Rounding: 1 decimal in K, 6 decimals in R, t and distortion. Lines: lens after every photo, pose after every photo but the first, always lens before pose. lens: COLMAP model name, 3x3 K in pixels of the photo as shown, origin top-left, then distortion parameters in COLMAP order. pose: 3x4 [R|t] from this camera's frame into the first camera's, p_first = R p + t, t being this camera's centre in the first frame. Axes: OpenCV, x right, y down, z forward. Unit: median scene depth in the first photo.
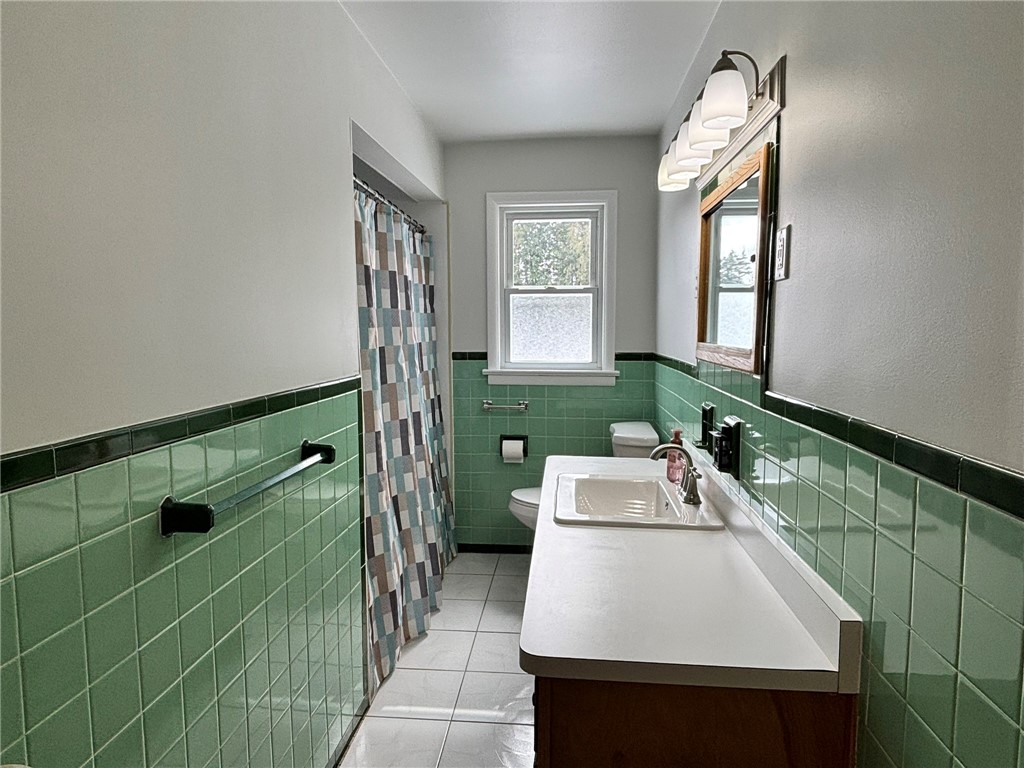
lens RADIAL K [[620.5, 0, 512.0], [0, 620.5, 384.0], [0, 0, 1]] dist [0.001863, -0.000889]
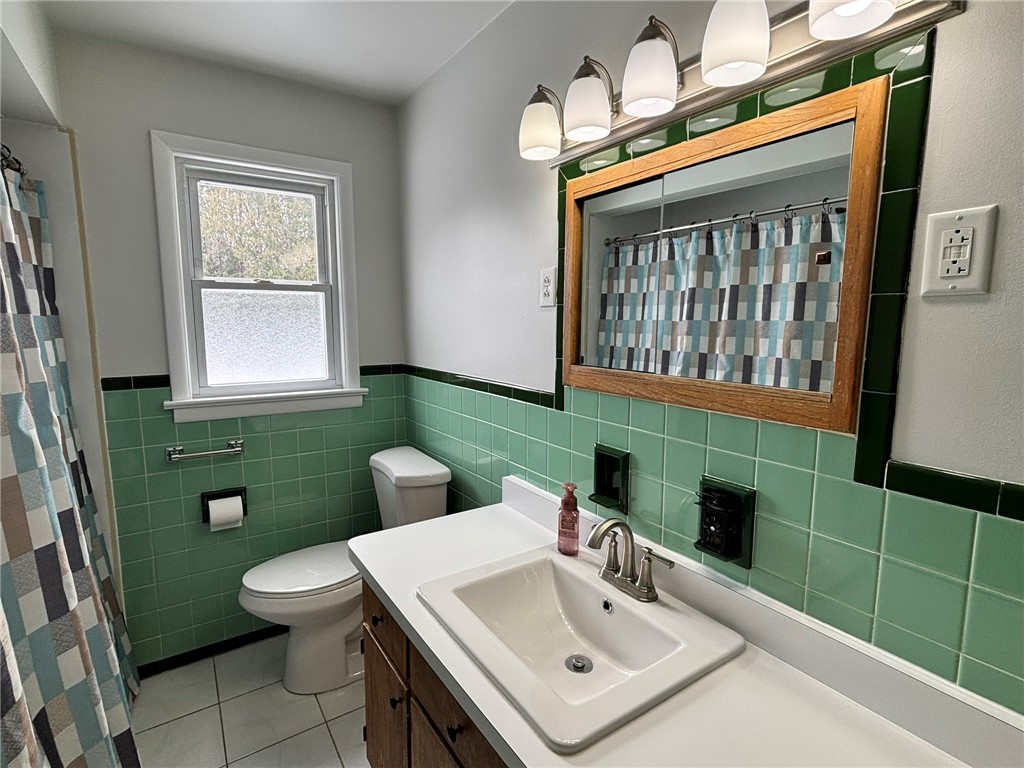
lens RADIAL K [[504.7, 0, 515.1], [0, 504.7, 380.1], [0, 0, 1]] dist [-0.012878, 0.001593]
pose [[0.767391, -0.070568, 0.637285, -0.099274], [0.054026, 0.997507, 0.045400, -0.050677], [-0.638900, -0.000410, 0.769290, 0.355383]]
